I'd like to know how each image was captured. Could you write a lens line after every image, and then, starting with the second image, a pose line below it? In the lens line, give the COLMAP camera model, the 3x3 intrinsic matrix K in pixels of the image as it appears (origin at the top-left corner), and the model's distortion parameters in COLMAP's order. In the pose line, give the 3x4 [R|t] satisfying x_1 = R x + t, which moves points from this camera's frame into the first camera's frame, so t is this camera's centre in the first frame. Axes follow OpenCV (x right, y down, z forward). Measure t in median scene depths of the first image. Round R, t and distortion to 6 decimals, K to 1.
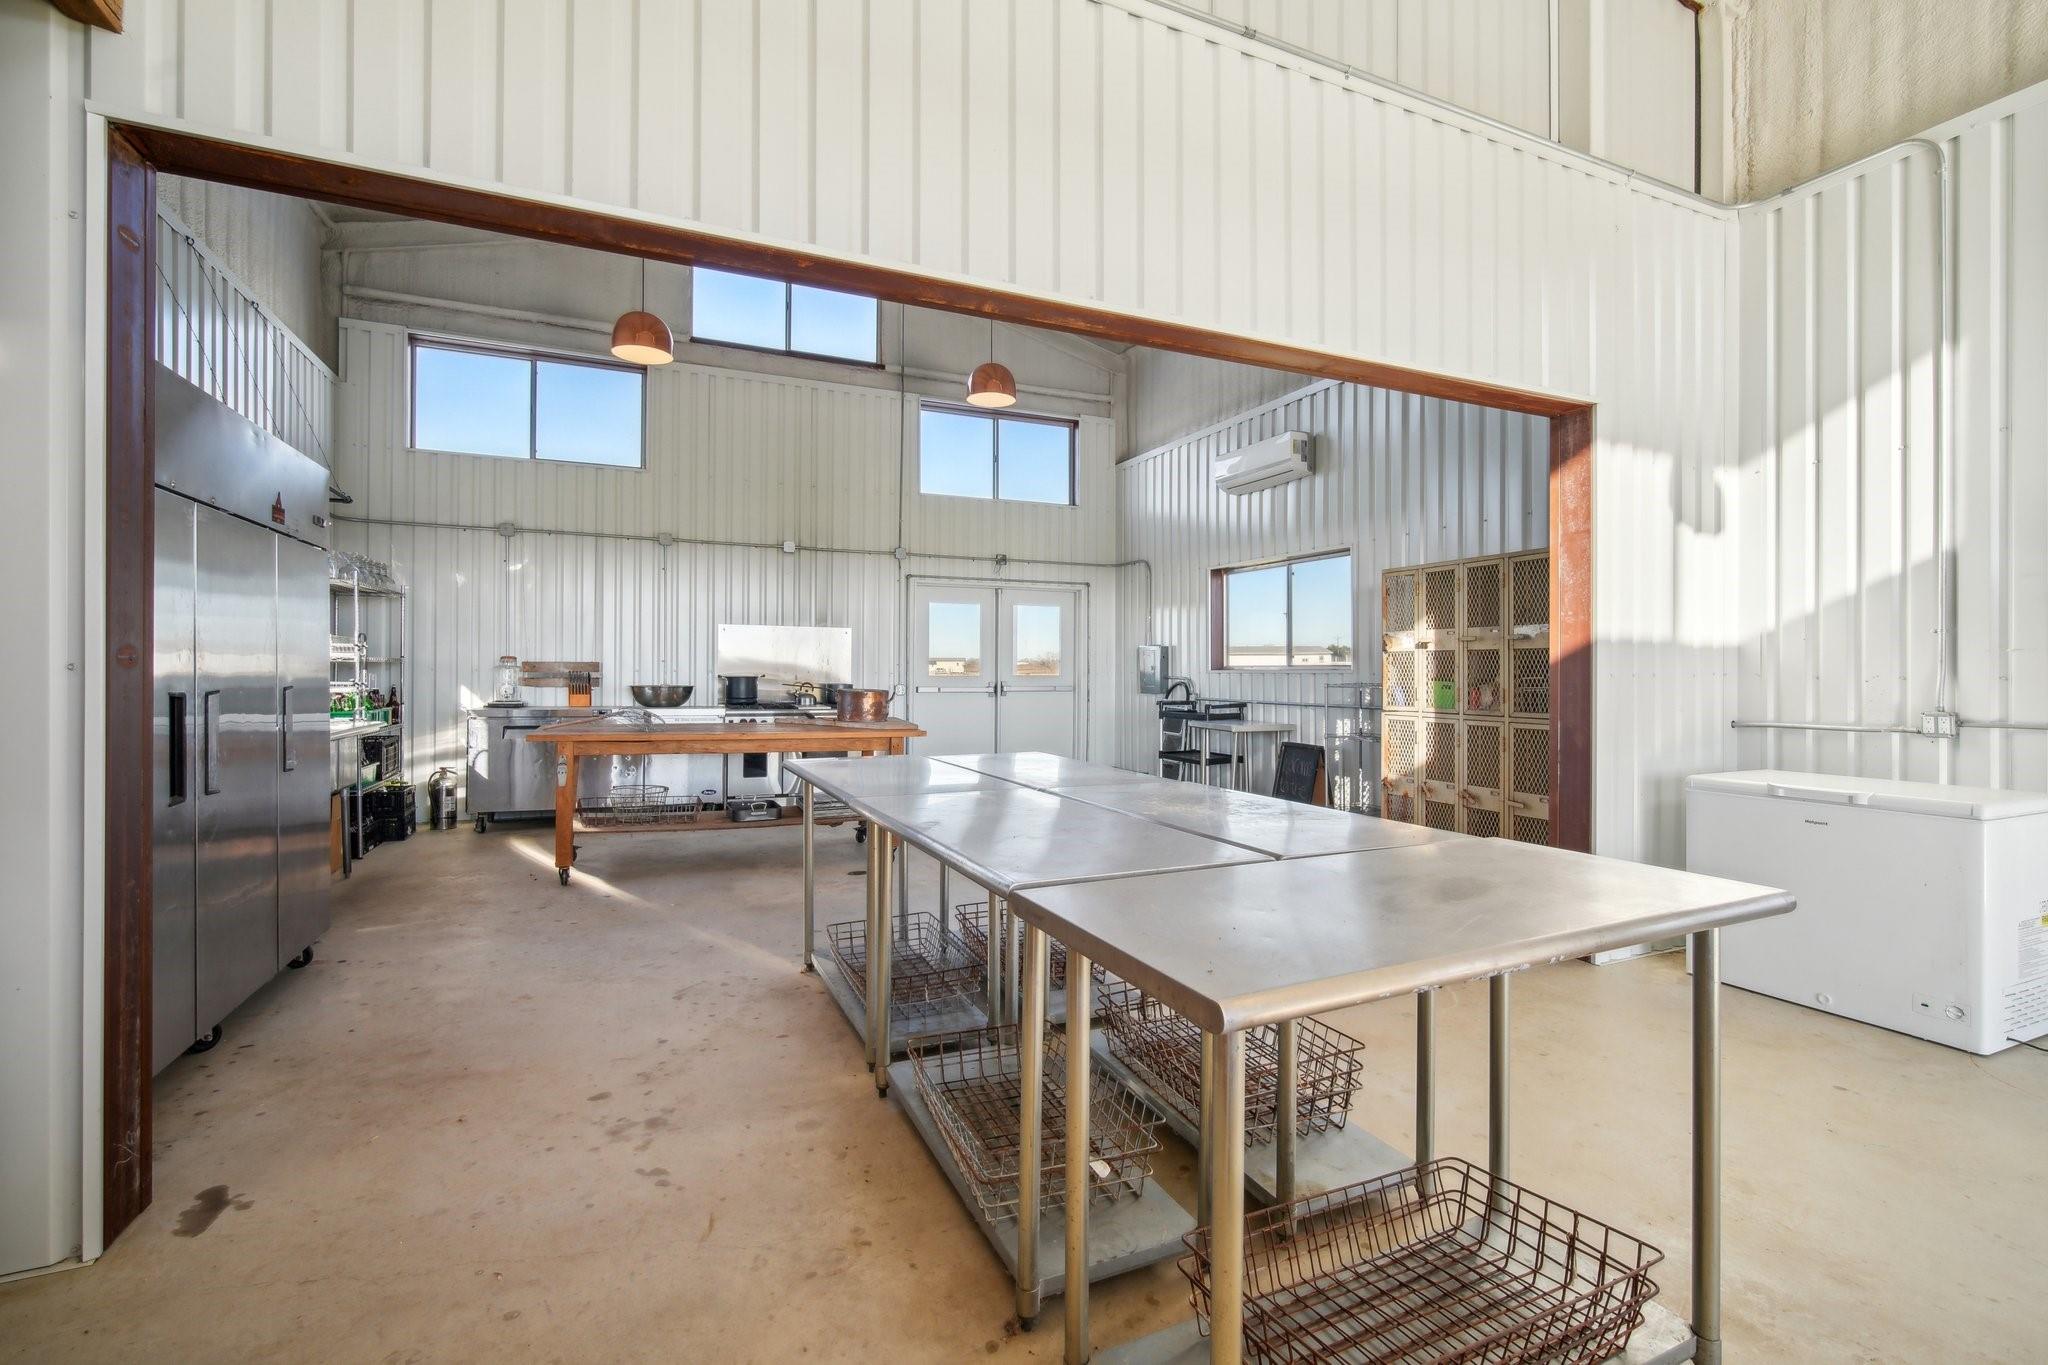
lens RADIAL K [[889.9, 0, 1024.1], [0, 889.9, 671.5], [0, 0, 1]] dist [0.000947, 0.000119]
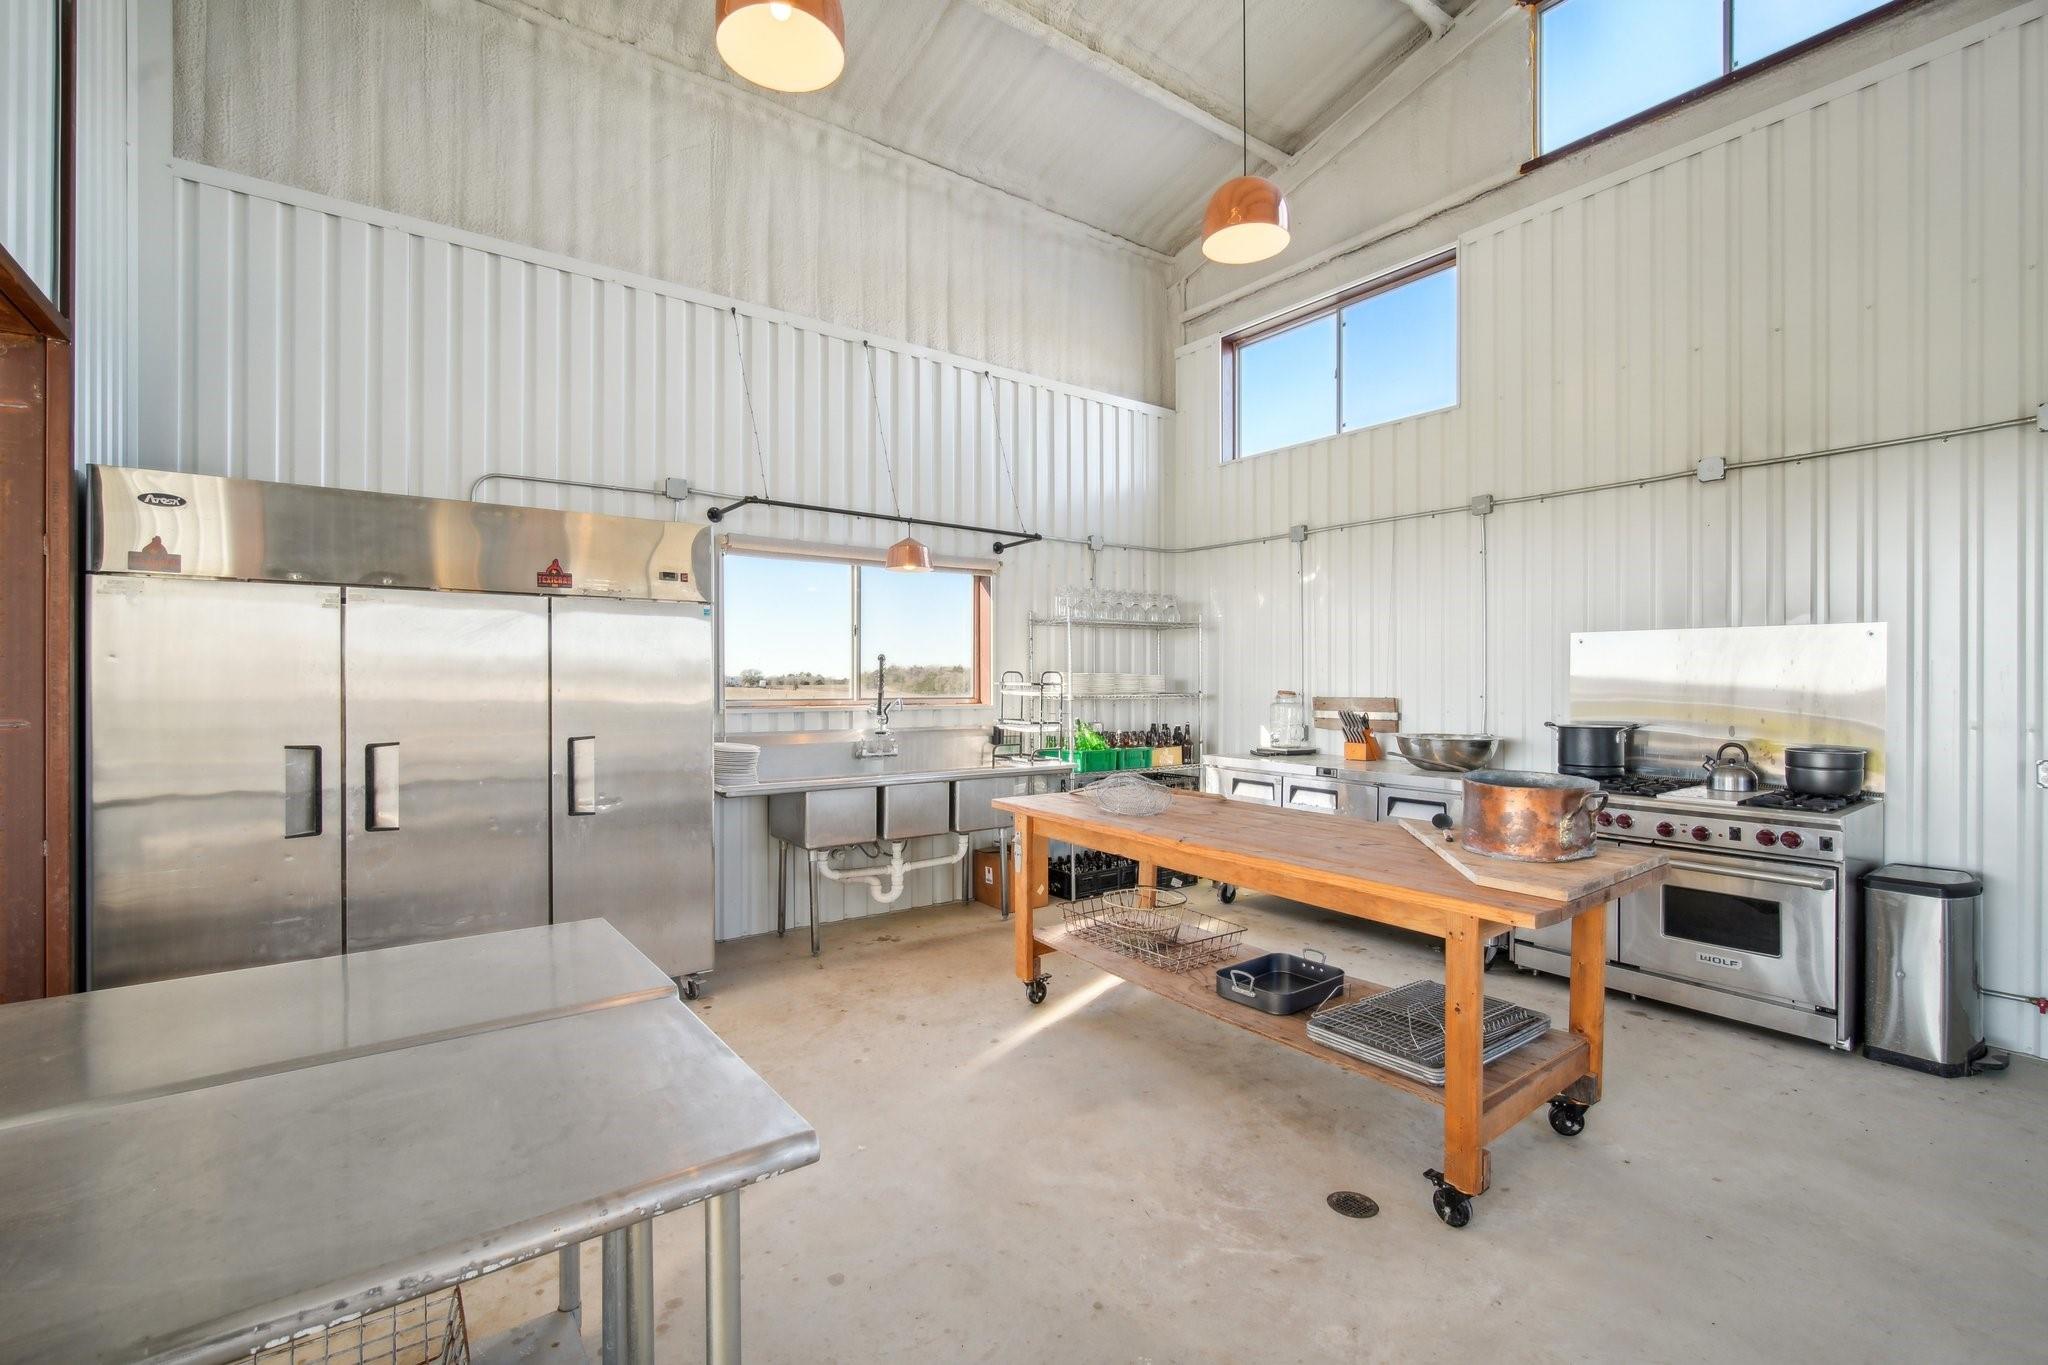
lens RADIAL K [[889.9, 0, 1023.2], [0, 889.9, 683.4], [0, 0, 1]] dist [0.000947, 0.000119]
pose [[0.209937, 0.000565, -0.977715, 0.151775], [-0.002577, 0.999997, 0.000024, -0.021571], [0.977712, 0.002515, 0.209937, 0.563275]]
